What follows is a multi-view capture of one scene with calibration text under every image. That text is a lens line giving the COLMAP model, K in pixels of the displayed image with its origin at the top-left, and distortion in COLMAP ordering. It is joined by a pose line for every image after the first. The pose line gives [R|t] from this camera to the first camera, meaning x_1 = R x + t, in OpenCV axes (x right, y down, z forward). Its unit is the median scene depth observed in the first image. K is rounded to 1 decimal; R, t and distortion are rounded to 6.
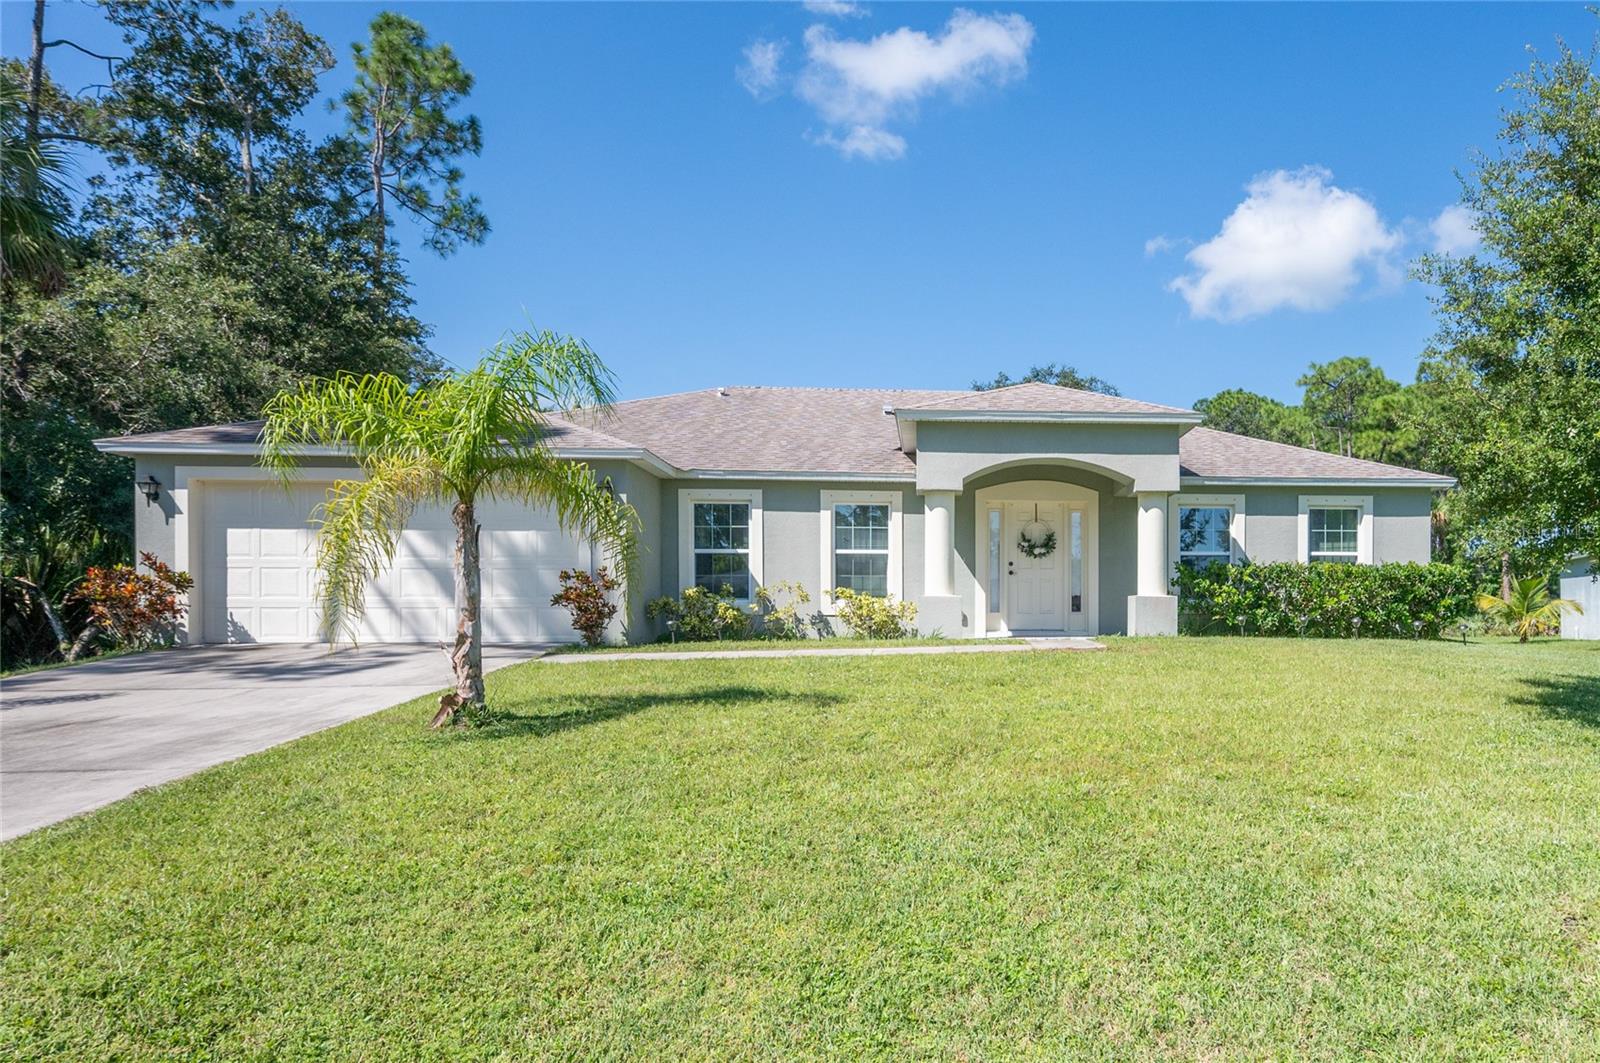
lens RADIAL K [[992.2, 0, 997.7], [0, 992.2, 537.2], [0, 0, 1]] dist [-0.004893, -0.002533]
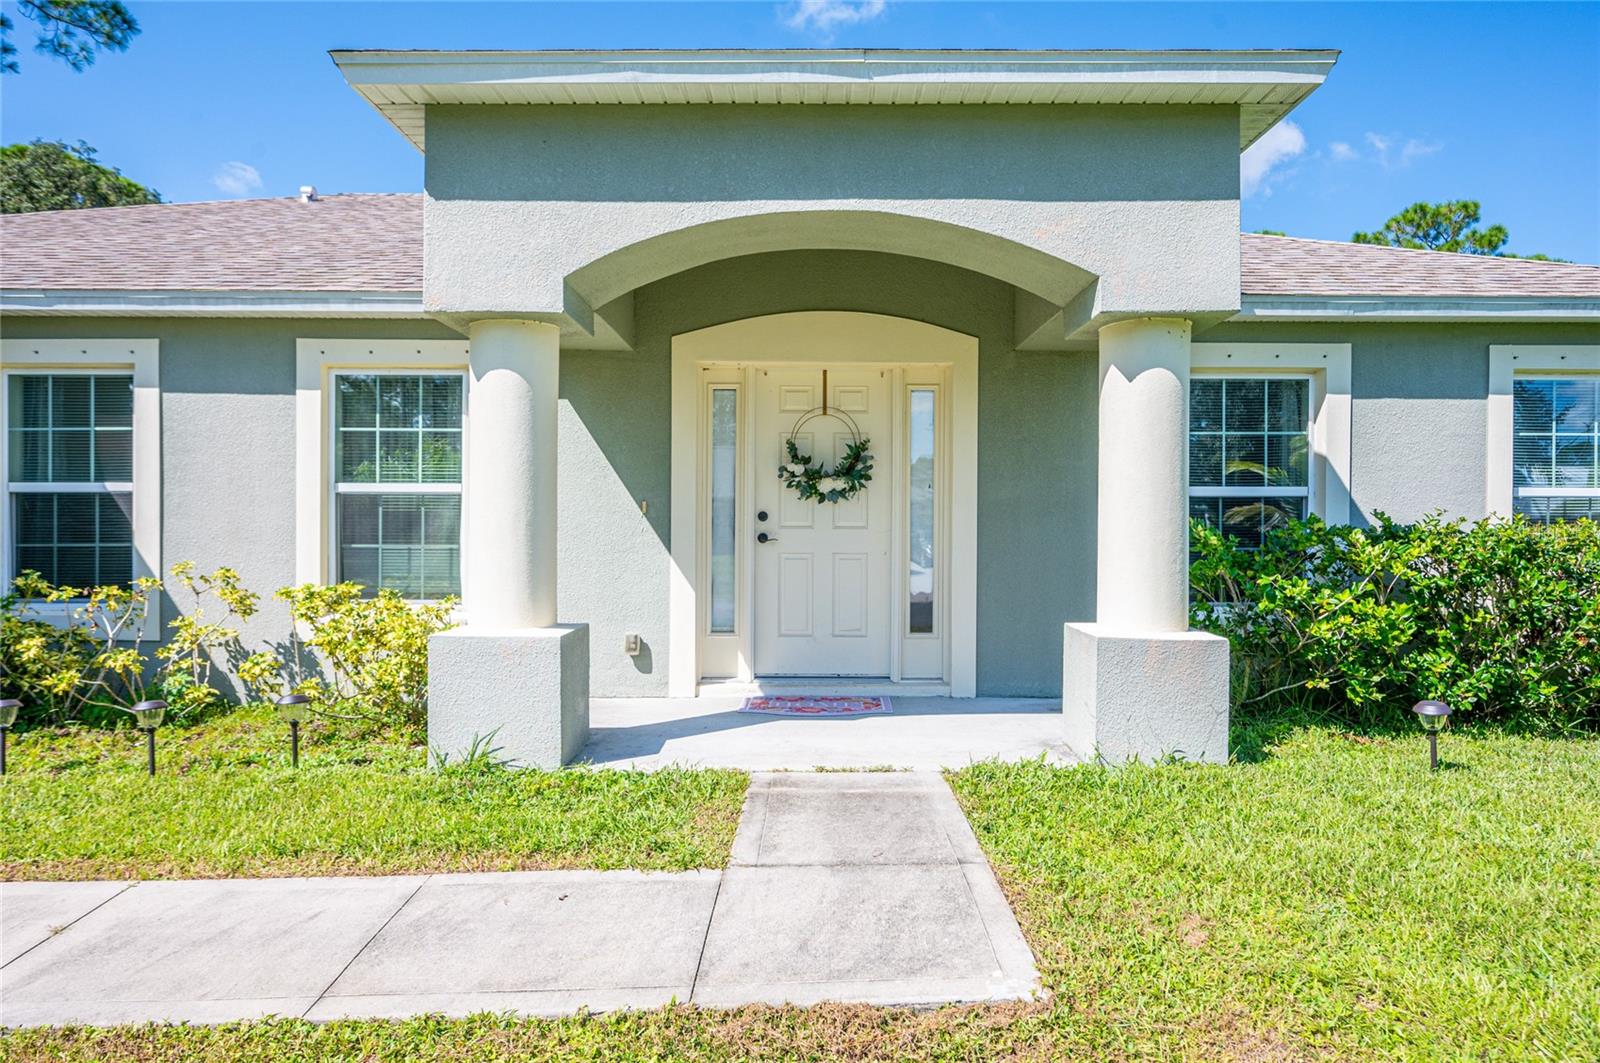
lens RADIAL K [[1080.1, 0, 800.0], [0, 1080.1, 531.5], [0, 0, 1]] dist [-0.005245, 0.000087]
pose [[0.998989, 0.001086, -0.044934, 0.049711], [0.002531, 0.996762, 0.080375, -0.003185], [0.044876, -0.080407, 0.995751, 0.558050]]
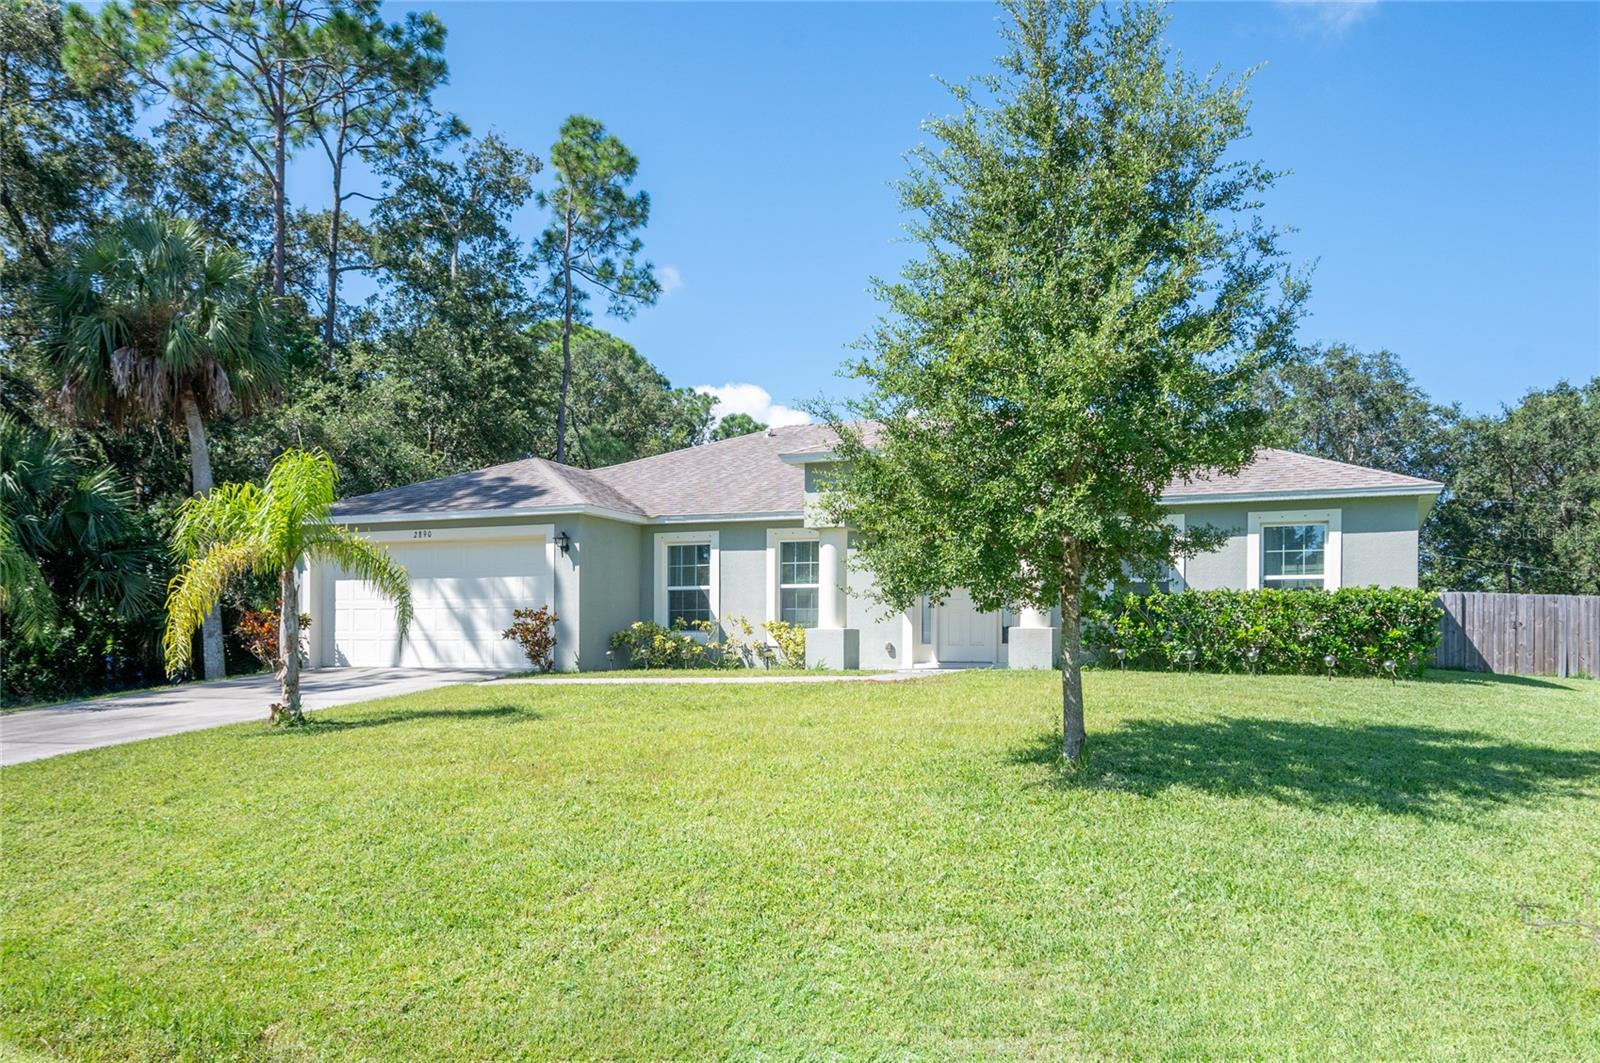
lens RADIAL K [[1080.1, 0, 800.0], [0, 1080.1, 531.5], [0, 0, 1]] dist [-0.005245, 0.000087]
pose [[0.905298, -0.041312, -0.422763, 0.348453], [0.031559, 0.999050, -0.030046, -0.008882], [0.423603, 0.013858, 0.905742, -0.044005]]
